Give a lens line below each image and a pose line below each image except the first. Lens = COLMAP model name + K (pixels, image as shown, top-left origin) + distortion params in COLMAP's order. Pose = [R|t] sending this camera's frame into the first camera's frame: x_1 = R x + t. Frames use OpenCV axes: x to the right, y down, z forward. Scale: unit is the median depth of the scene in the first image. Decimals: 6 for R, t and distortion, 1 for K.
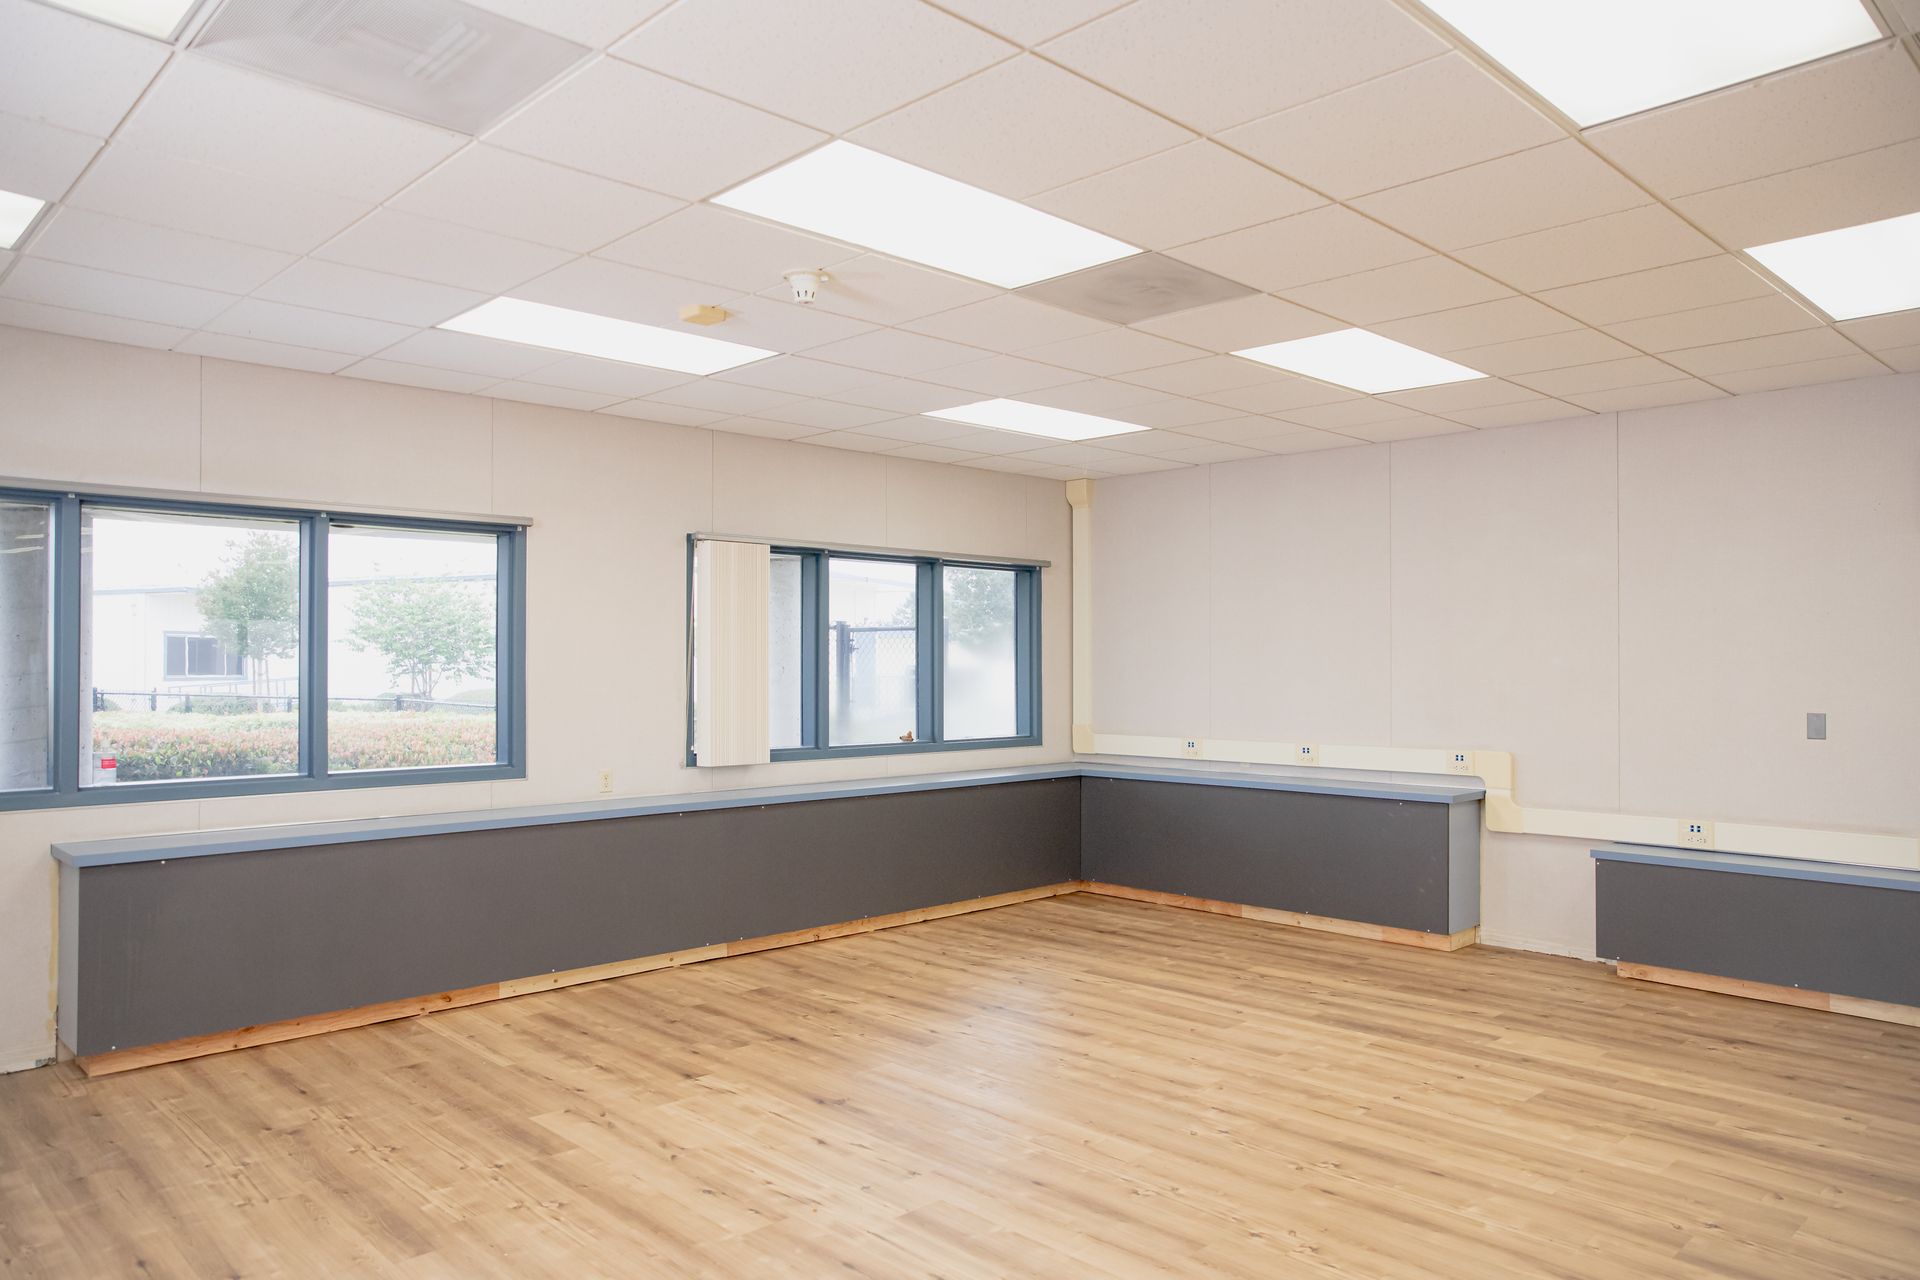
lens RADIAL K [[1294.8, 0, 959.5], [0, 1294.8, 649.4], [0, 0, 1]] dist [-0.071932, 0.089393]
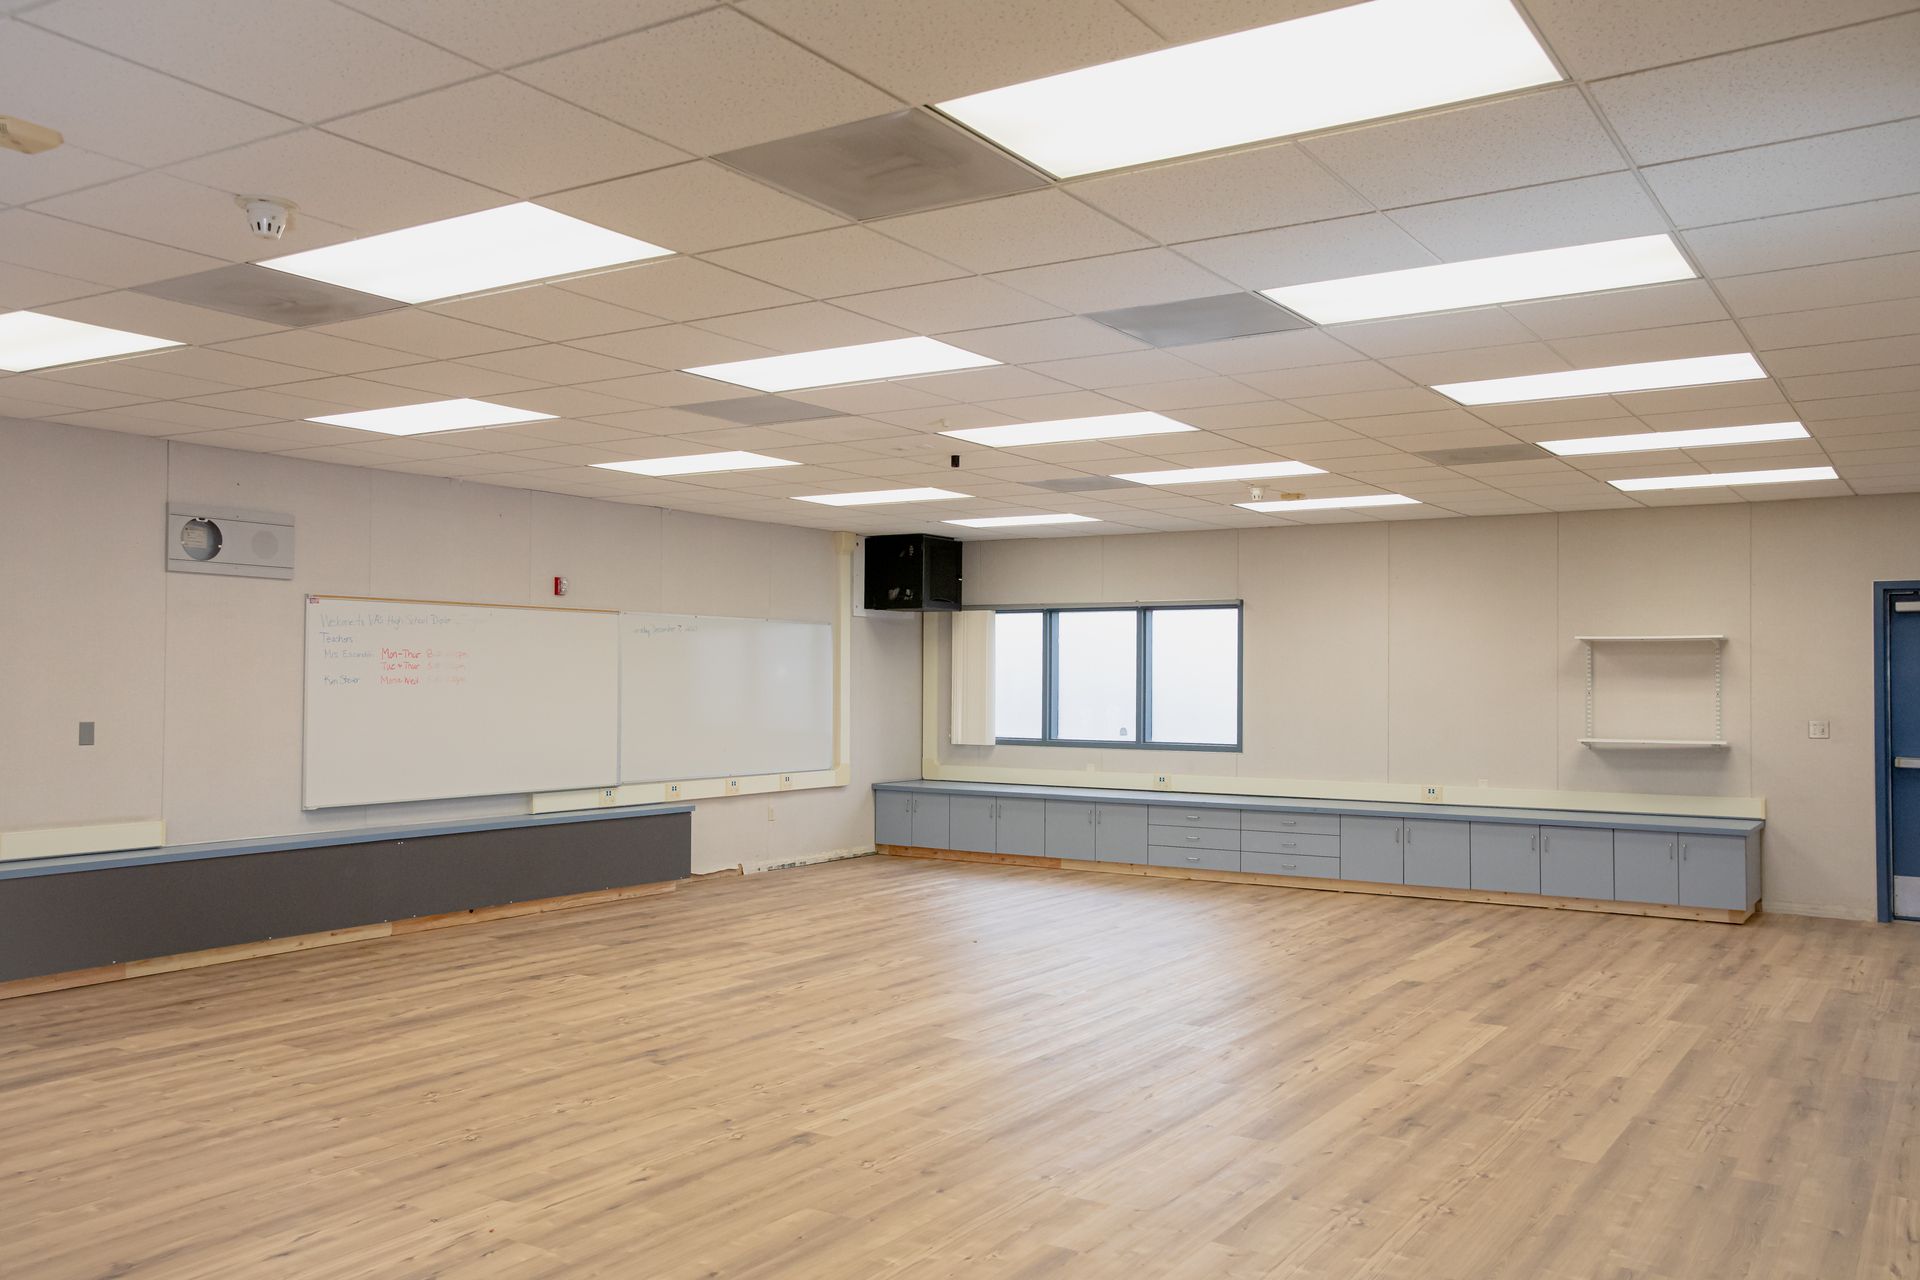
lens RADIAL K [[1566.0, 0, 959.0], [0, 1566.0, 648.1], [0, 0, 1]] dist [-0.007935, 0.104761]
pose [[-0.225137, 0.019180, 0.974138, -0.813770], [-0.017903, 0.999556, -0.023818, 0.004290], [-0.974163, -0.022802, -0.224693, 0.543340]]
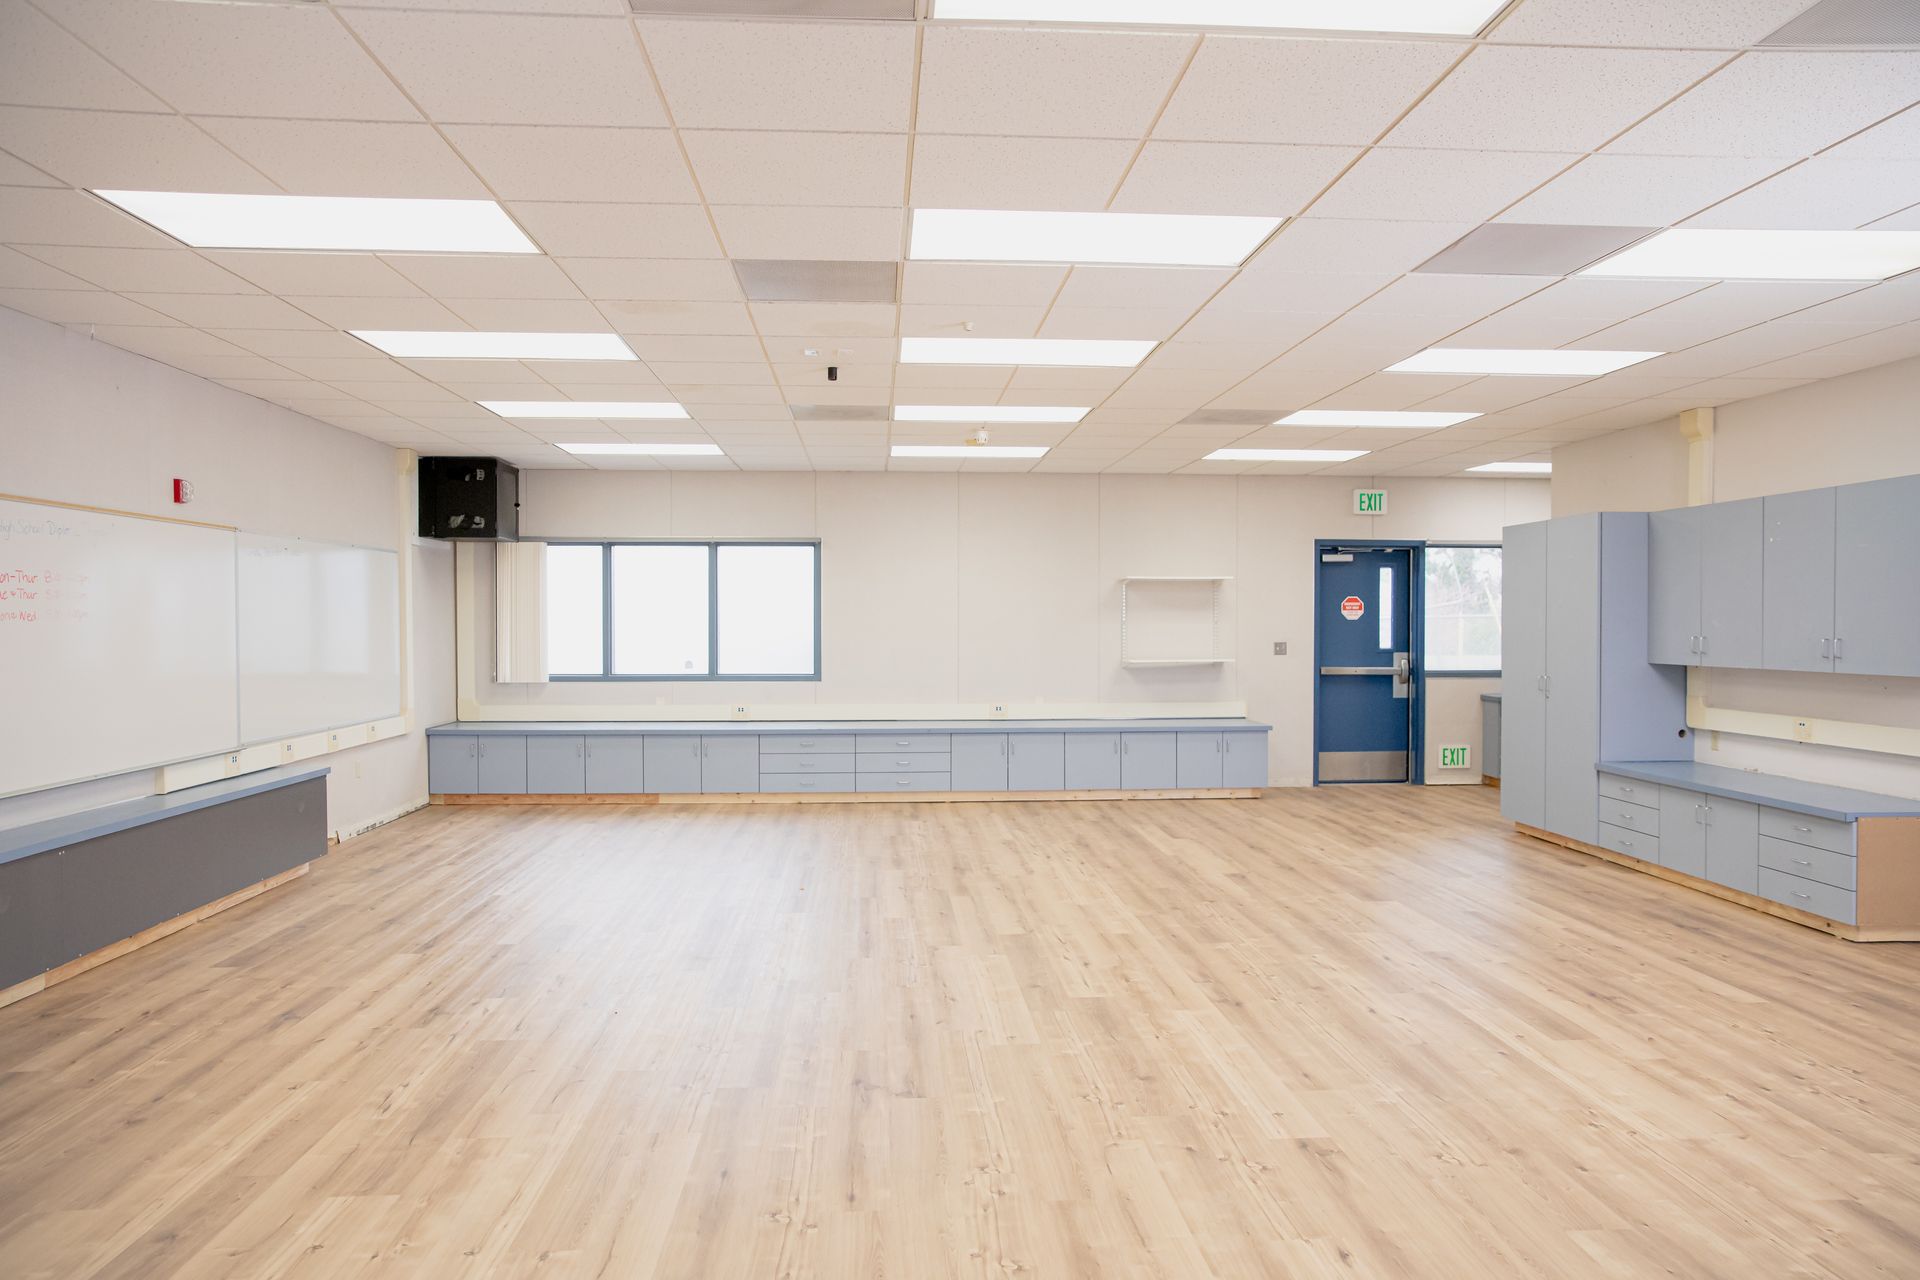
lens RADIAL K [[1294.8, 0, 959.5], [0, 1294.8, 649.4], [0, 0, 1]] dist [-0.071932, 0.089393]
pose [[-0.762389, -0.014395, 0.646959, -0.208927], [-0.007787, 0.999884, 0.013071, 0.015945], [-0.647072, 0.004927, -0.762413, 0.985806]]
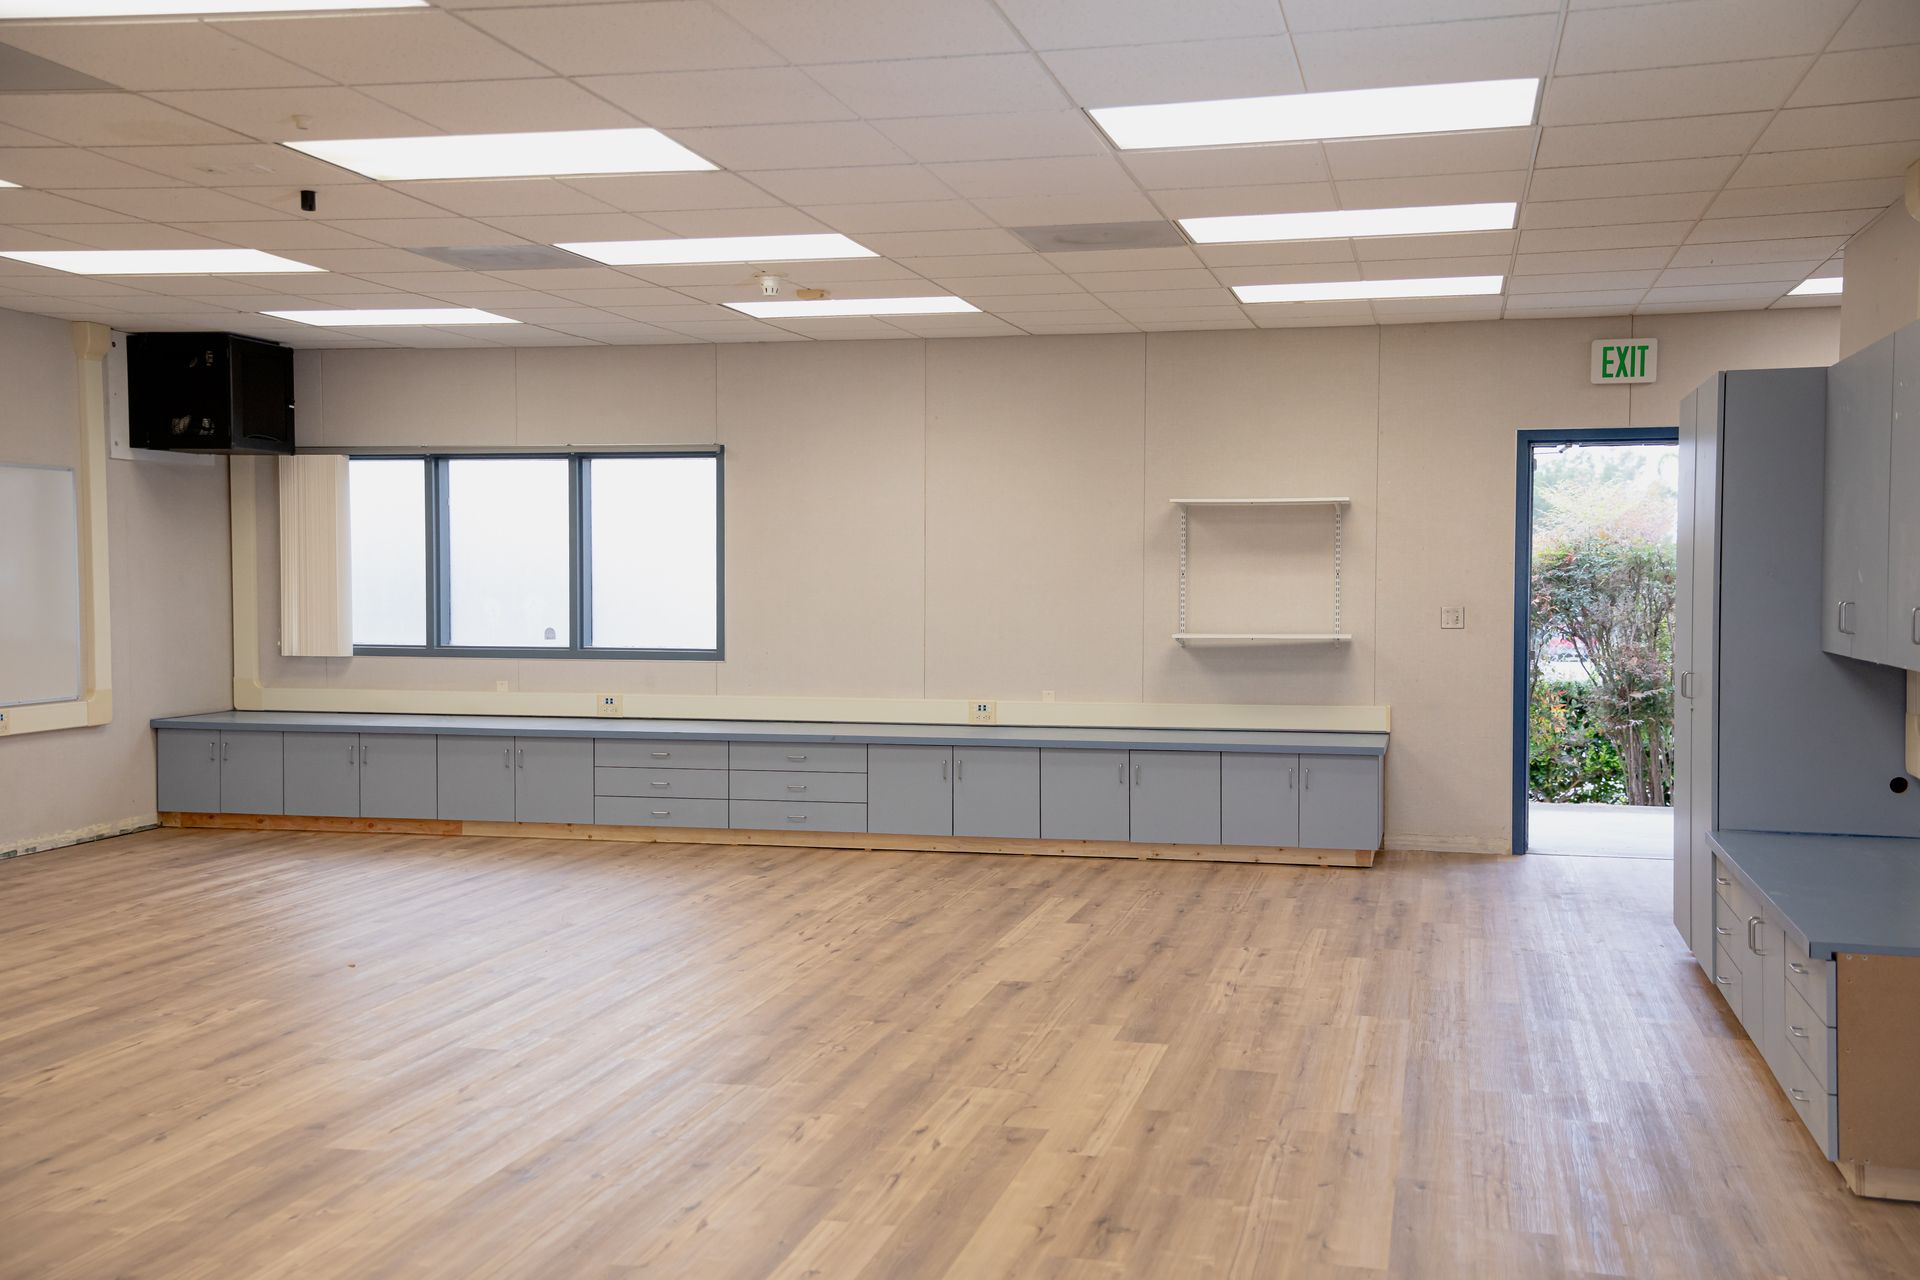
lens RADIAL K [[2012.1, 0, 959.5], [0, 2012.1, 650.0], [0, 0, 1]] dist [0.096641, 0.166465]
pose [[-0.533443, -0.035954, 0.845071, -0.599510], [-0.011910, 0.999316, 0.034998, 0.007289], [-0.845752, 0.008605, -0.533507, 0.535720]]
